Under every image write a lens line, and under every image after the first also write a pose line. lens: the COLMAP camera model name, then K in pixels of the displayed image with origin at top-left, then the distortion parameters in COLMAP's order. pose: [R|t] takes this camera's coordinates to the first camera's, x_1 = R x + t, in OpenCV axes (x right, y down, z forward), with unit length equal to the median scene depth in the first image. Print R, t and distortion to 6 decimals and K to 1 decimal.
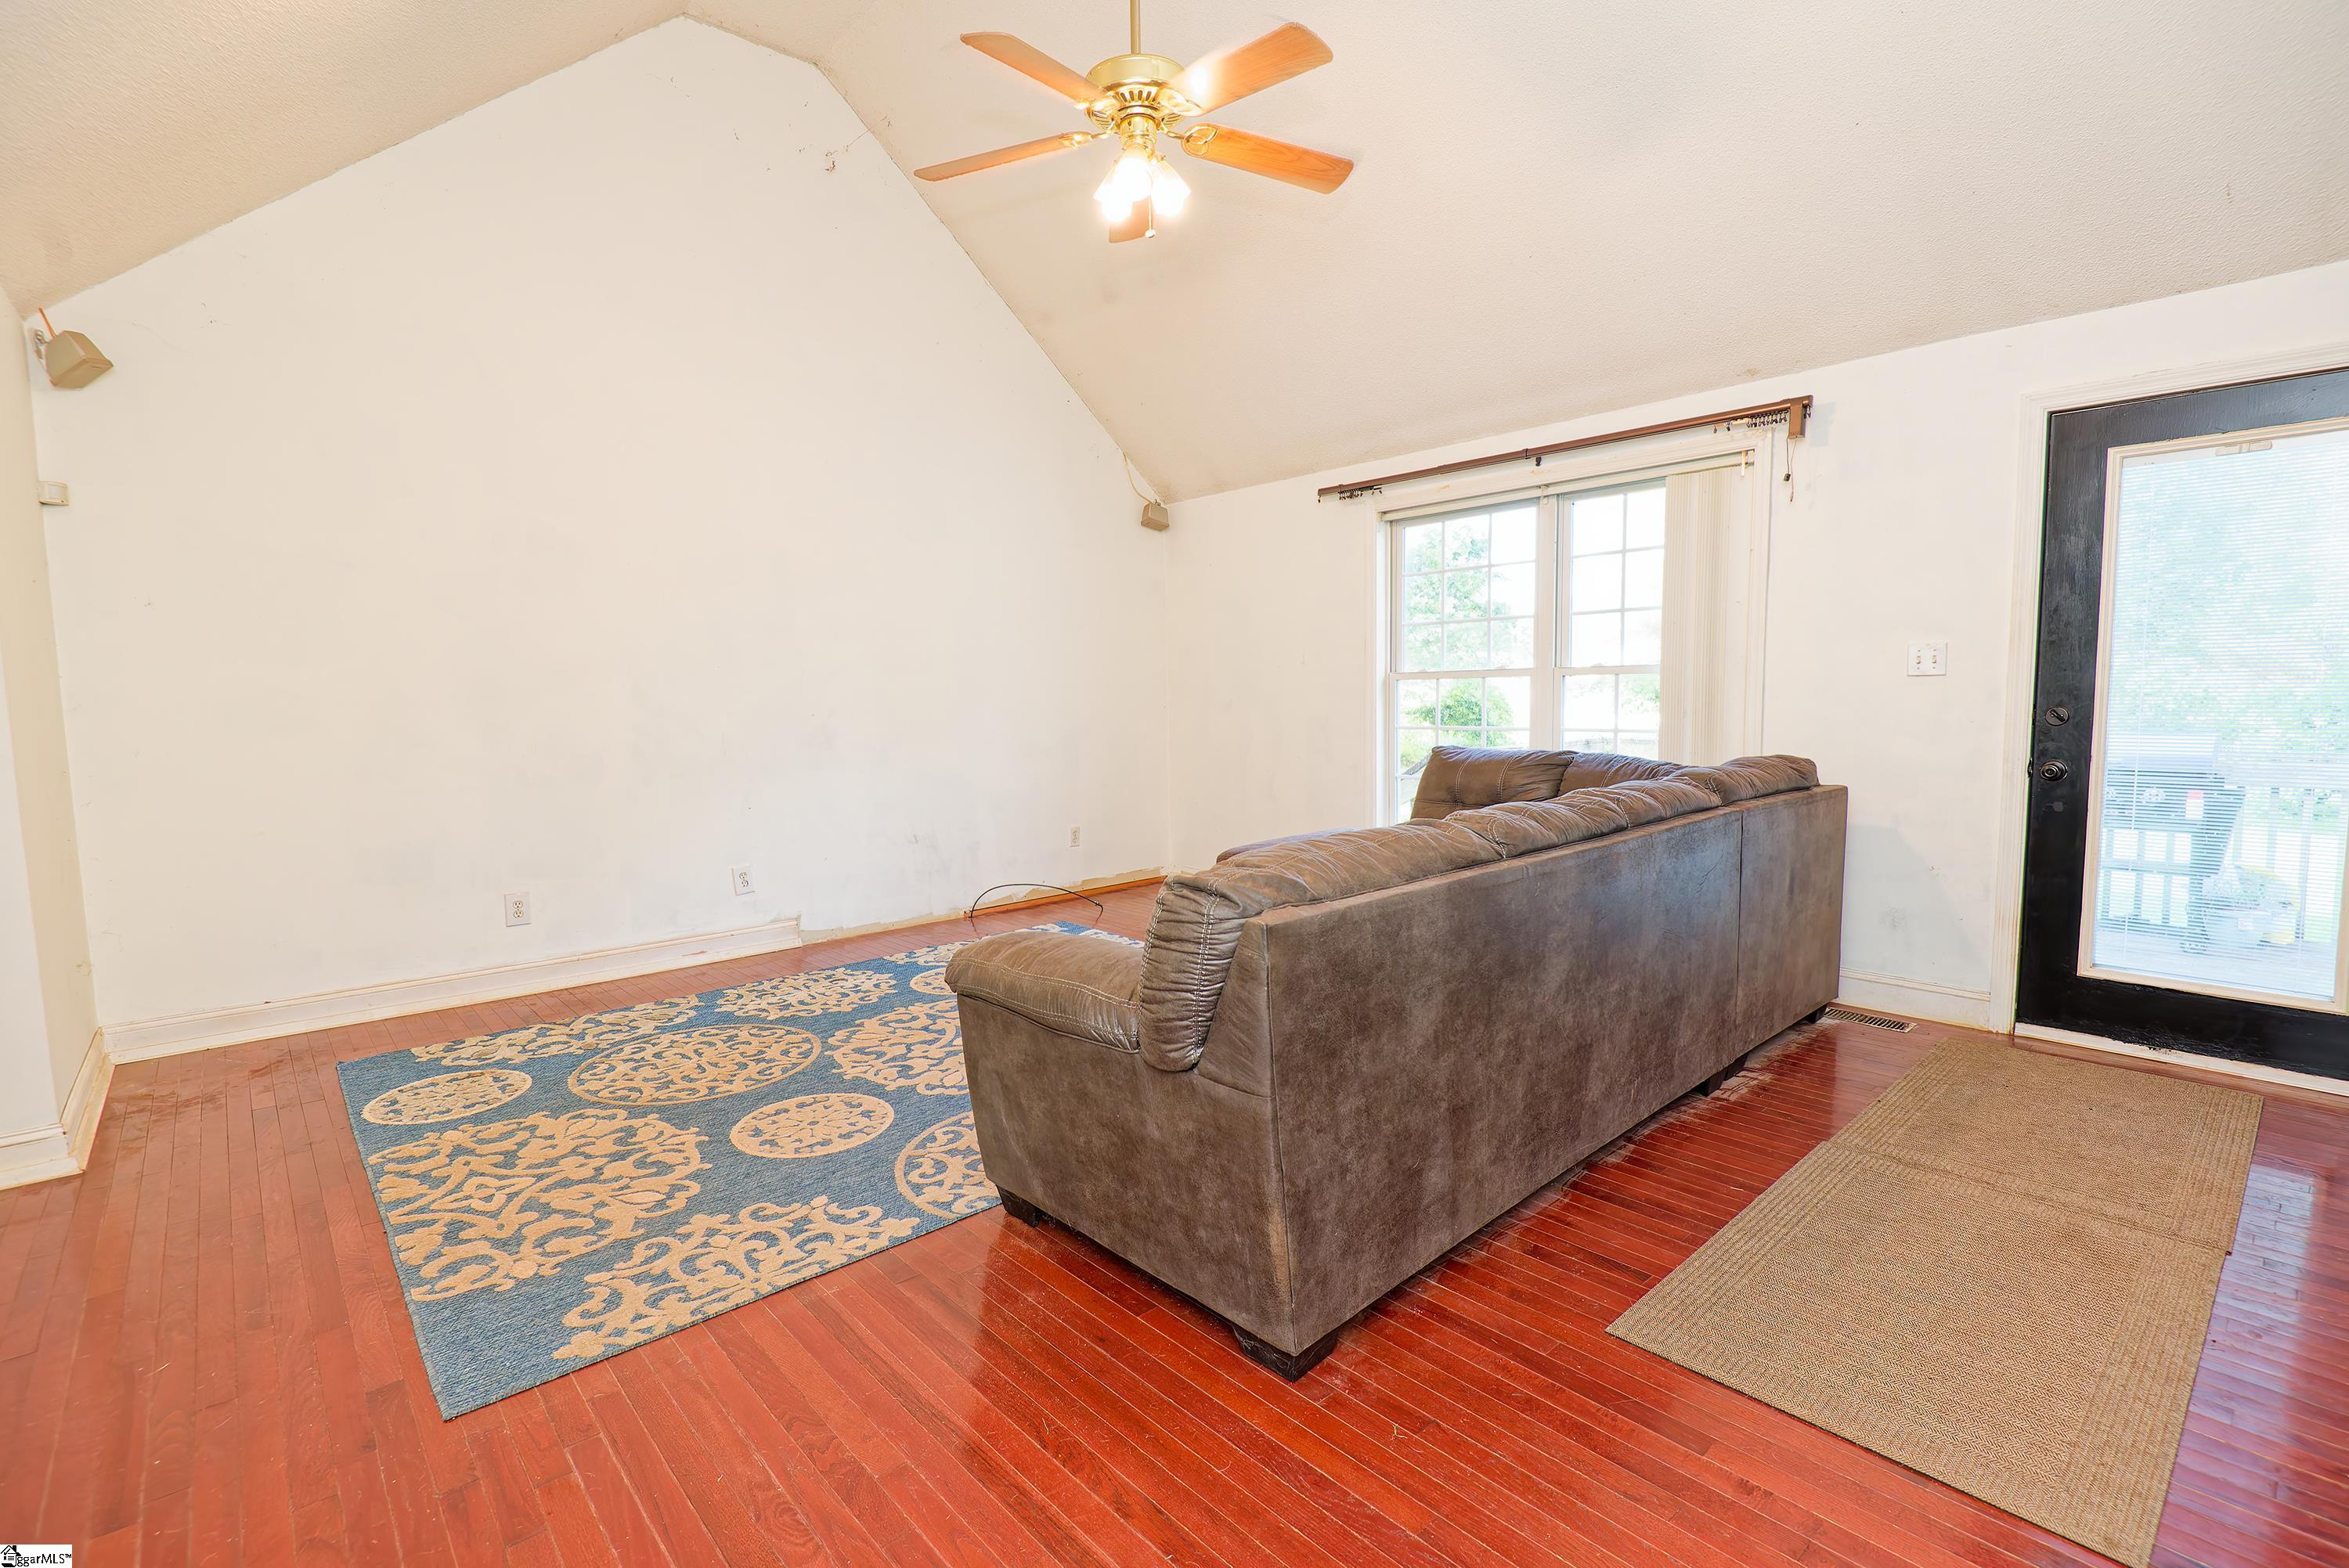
lens RADIAL K [[1069.3, 0, 1170.4], [0, 1069.3, 786.6], [0, 0, 1]] dist [0.001277, -0.007357]
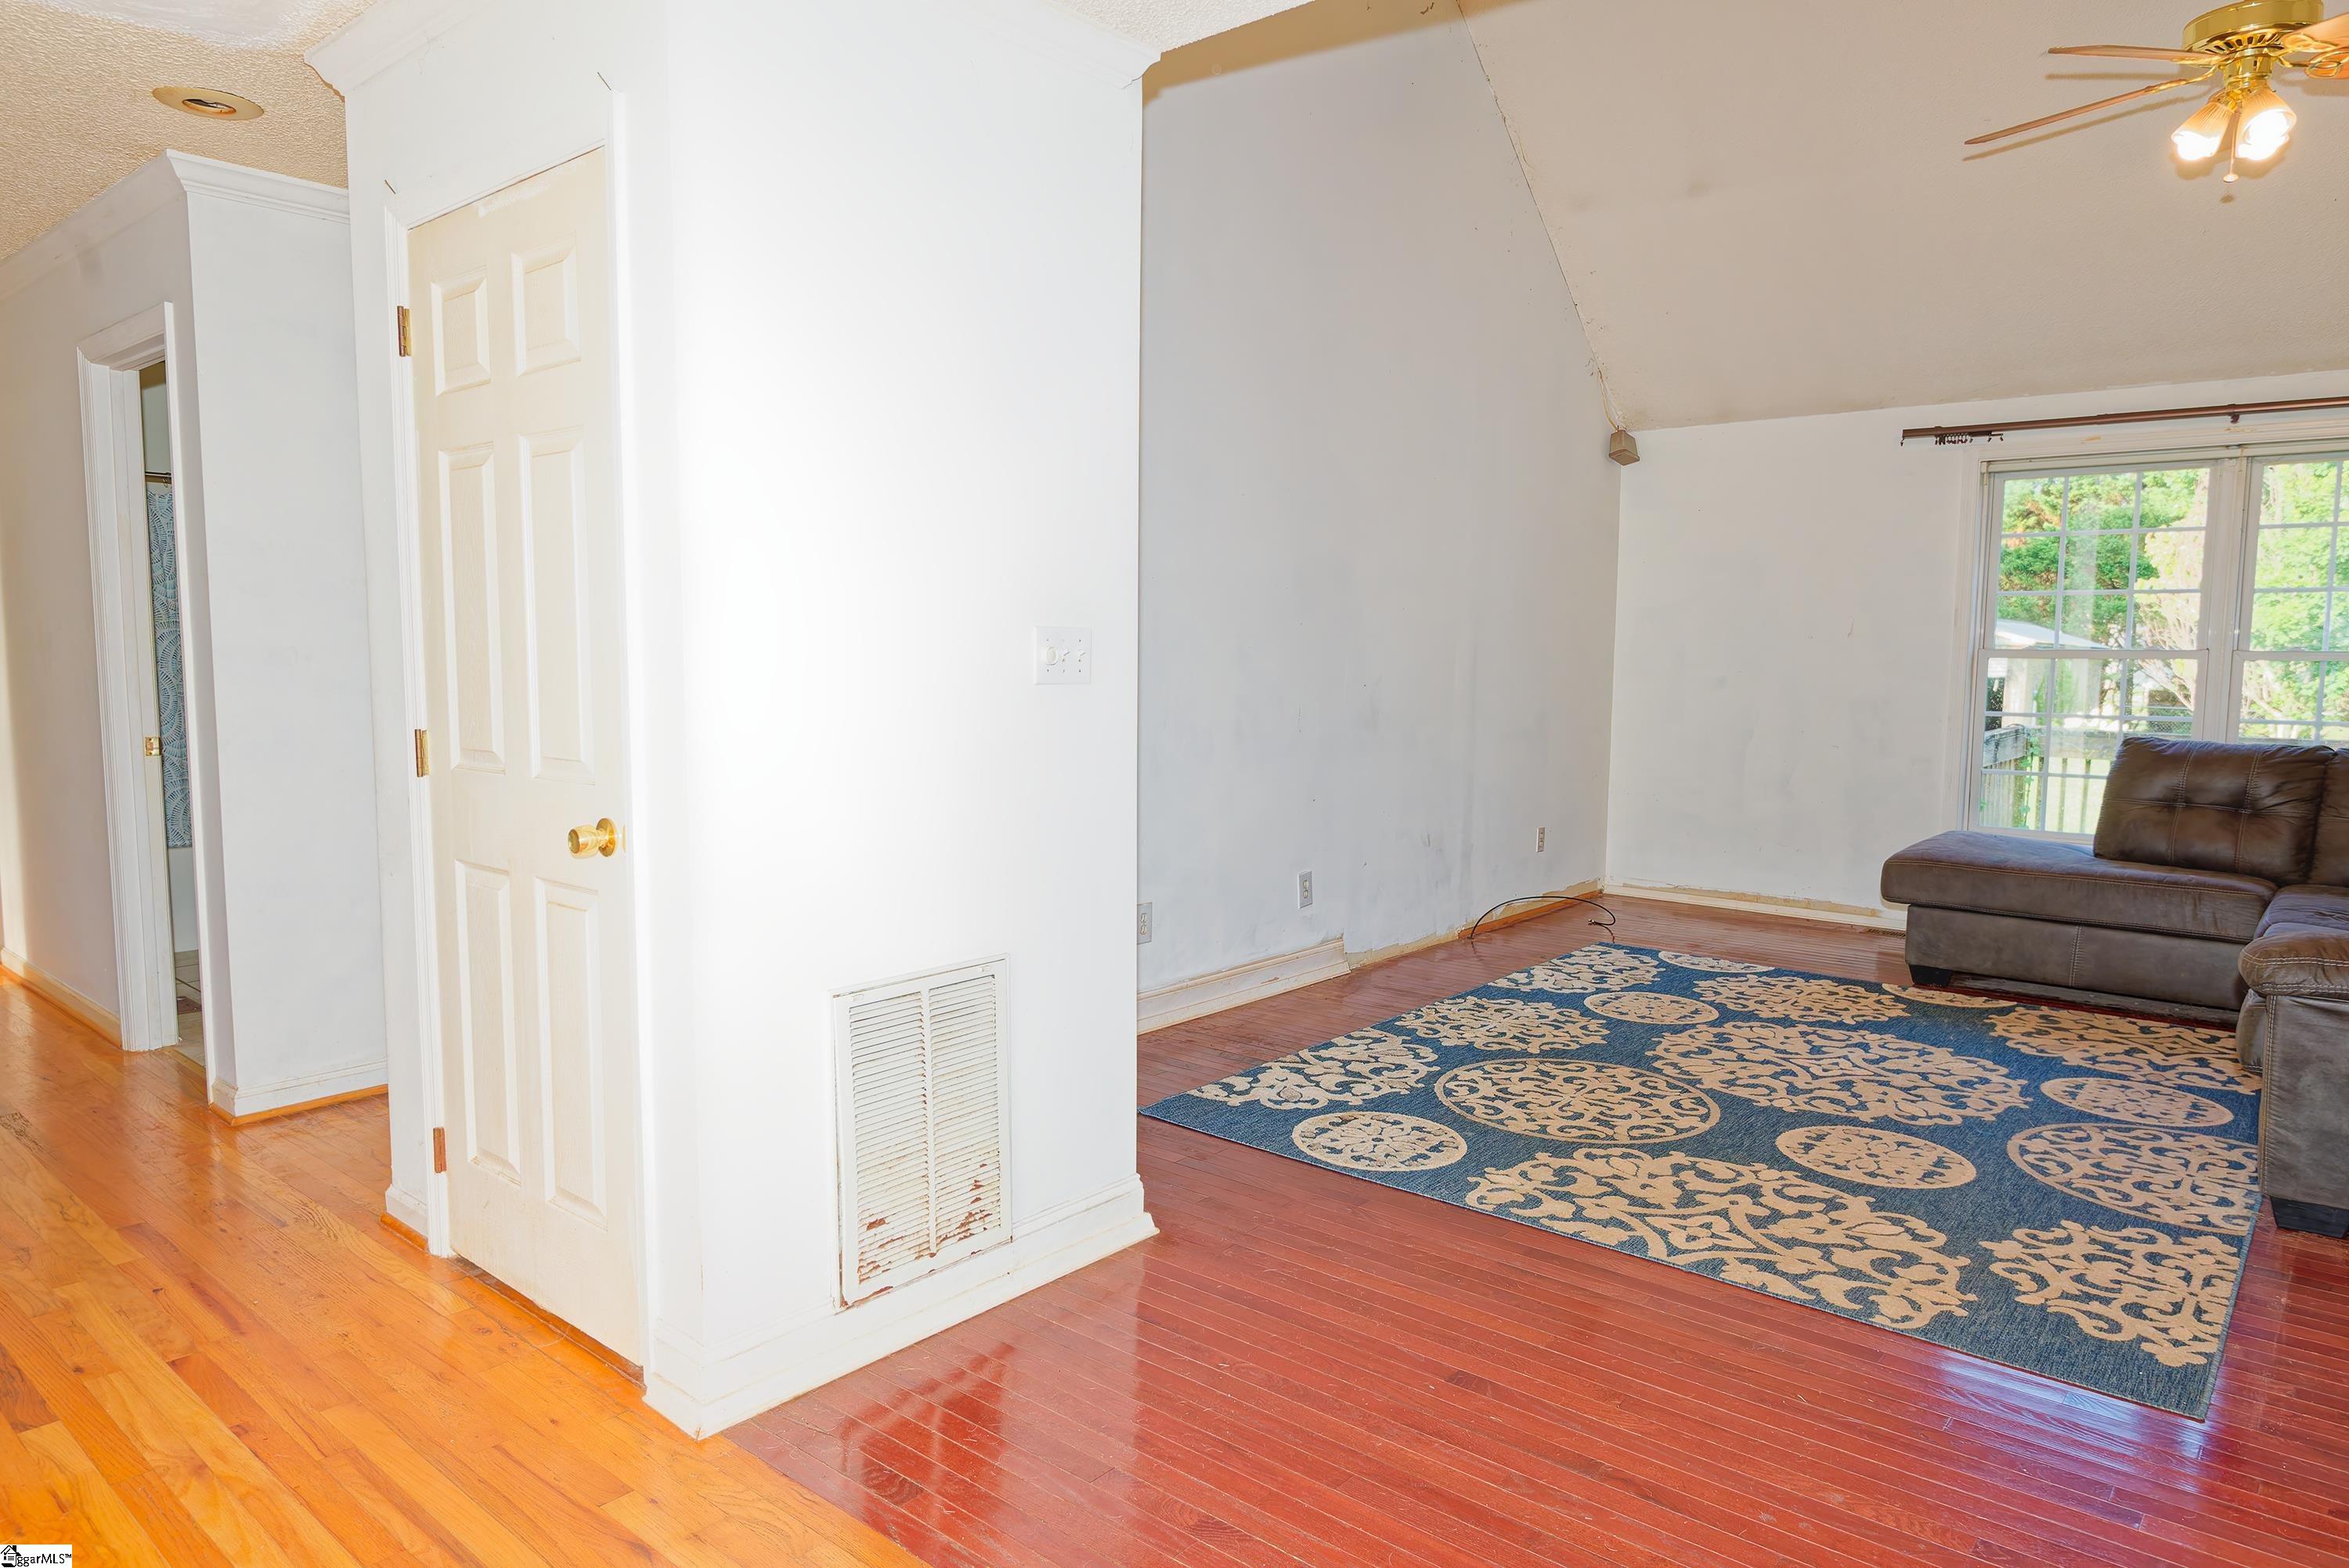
lens RADIAL K [[1459.0, 0, 1174.5], [0, 1459.0, 784.0], [0, 0, 1]] dist [0.002884, -0.005427]
pose [[0.989676, 0.012384, 0.142787, -0.999189], [-0.012842, 0.999915, 0.002288, 0.010789], [-0.142746, -0.004099, 0.989751, -0.104326]]
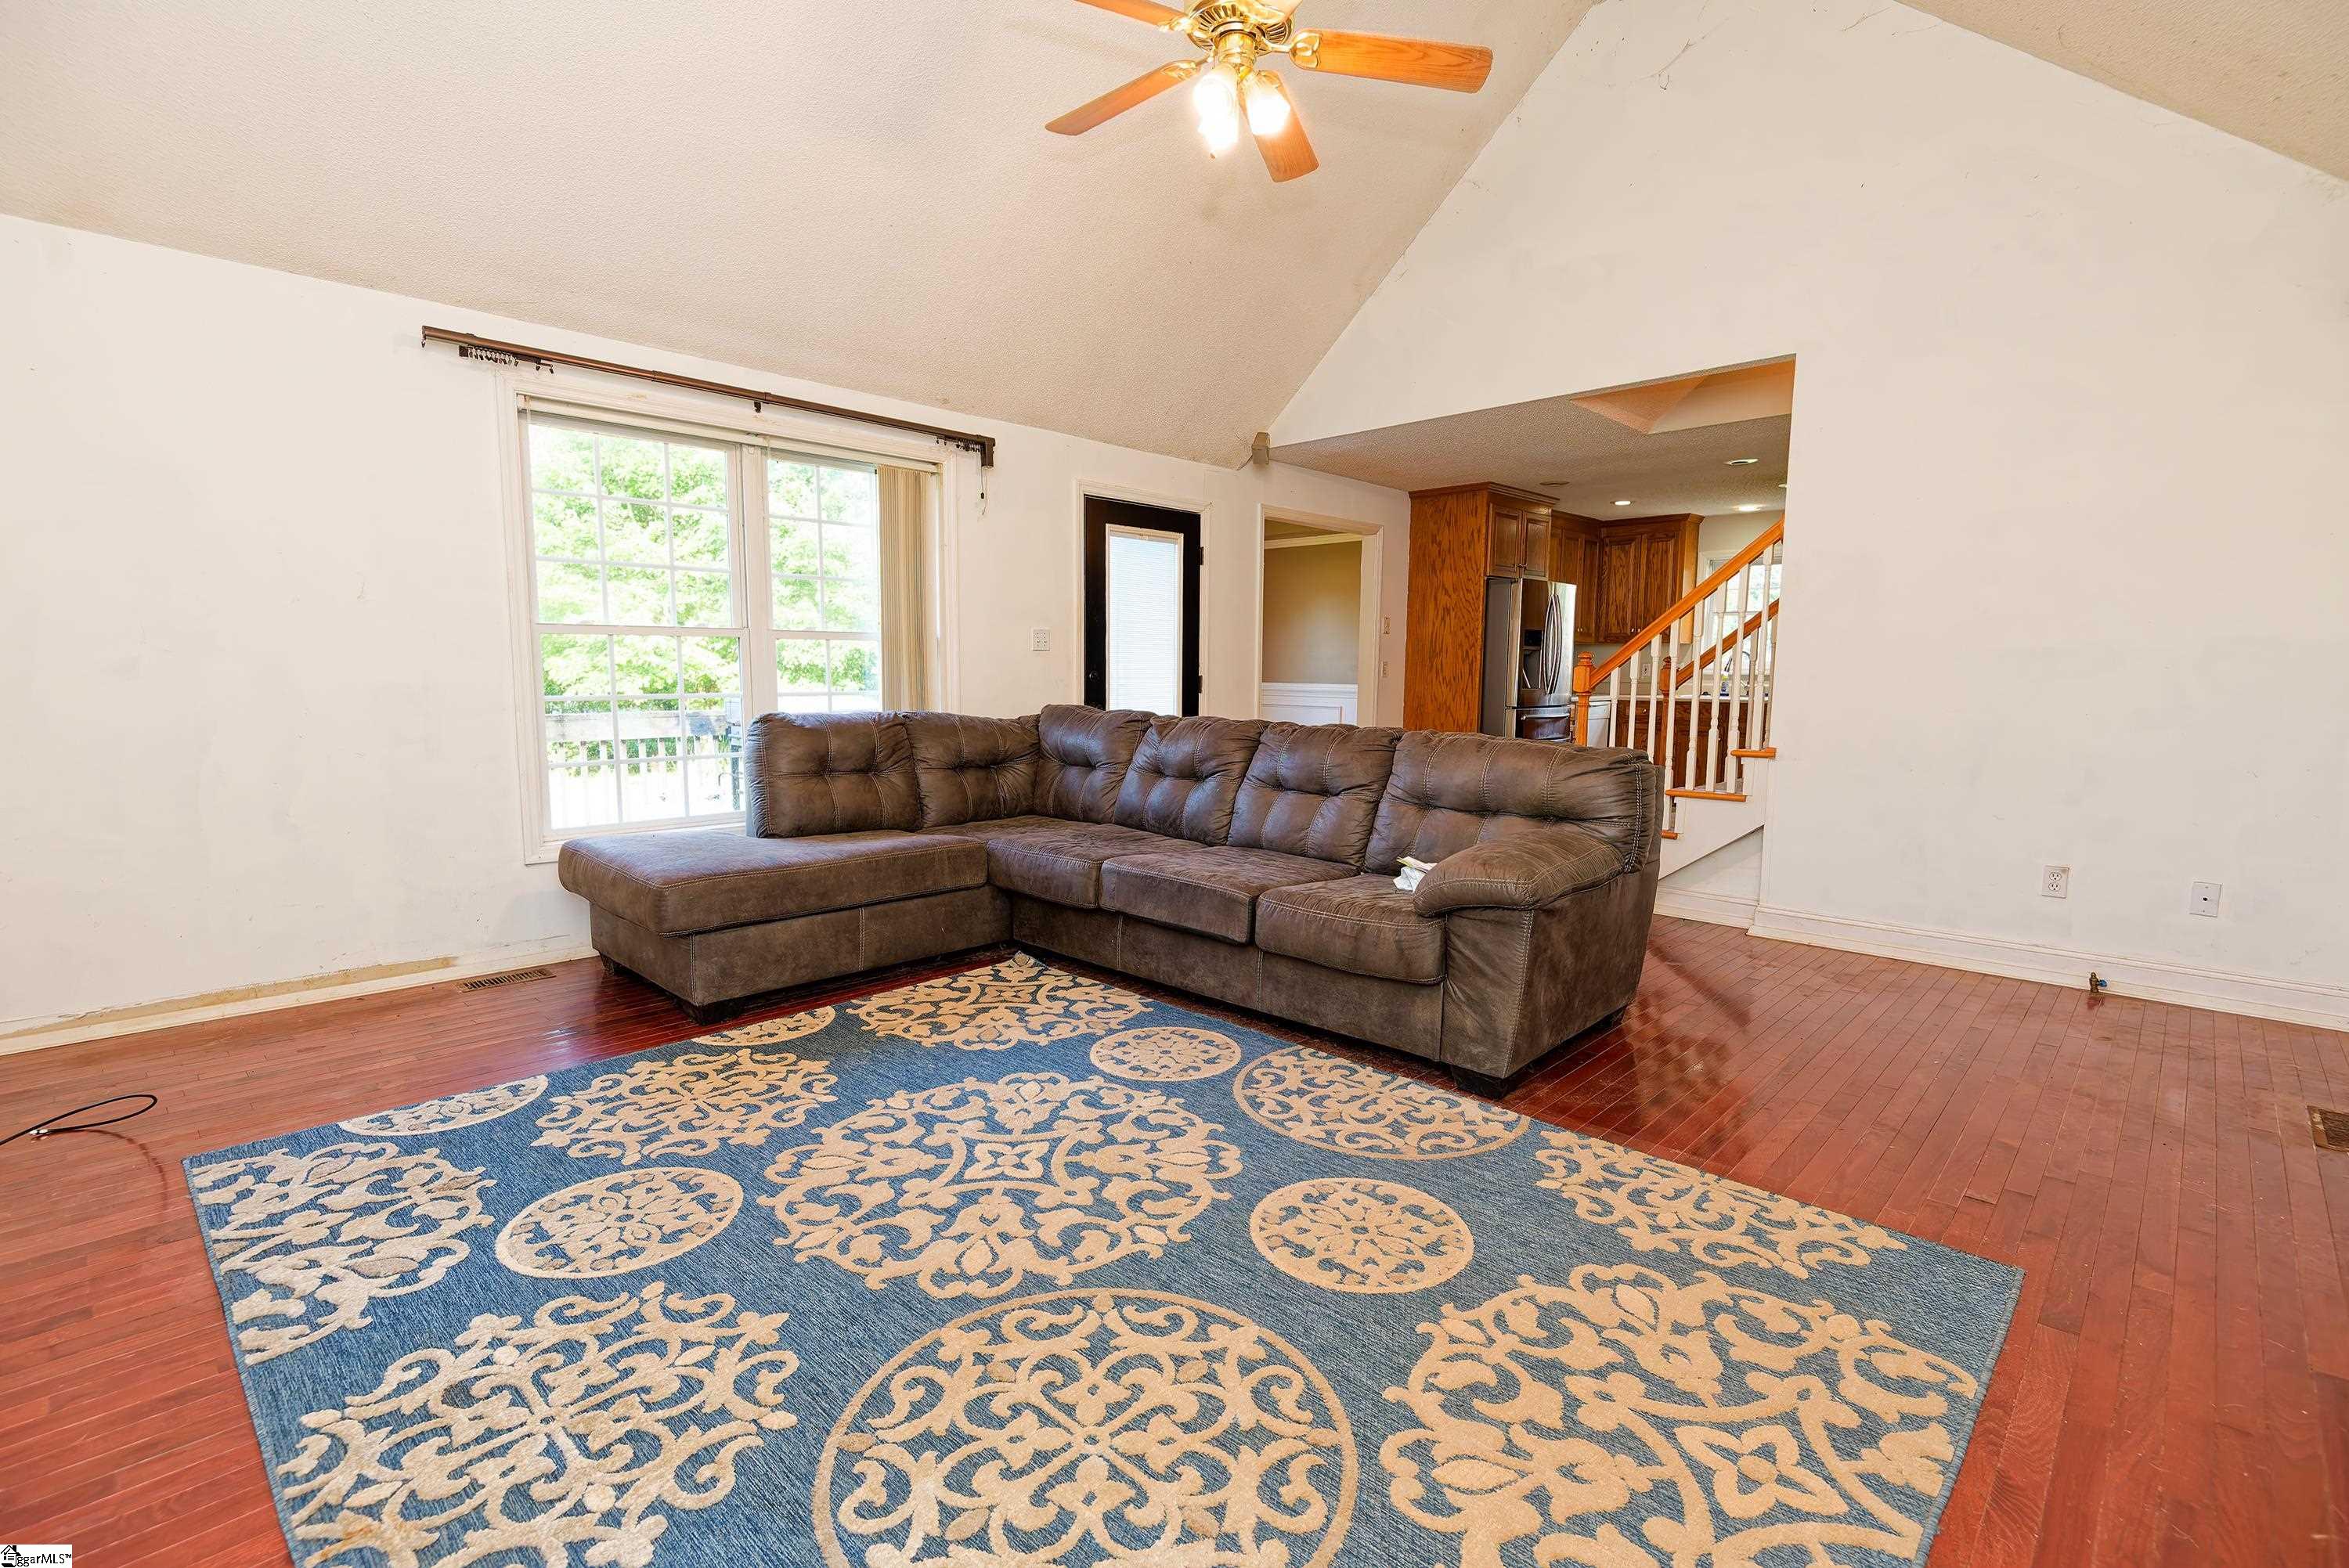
lens RADIAL K [[1069.3, 0, 1170.4], [0, 1069.3, 786.6], [0, 0, 1]] dist [0.001277, -0.007357]
pose [[-0.071408, -0.094508, 0.992960, -0.925327], [0.085693, 0.991239, 0.100507, -0.055167], [-0.993759, 0.092267, -0.062684, 1.053983]]
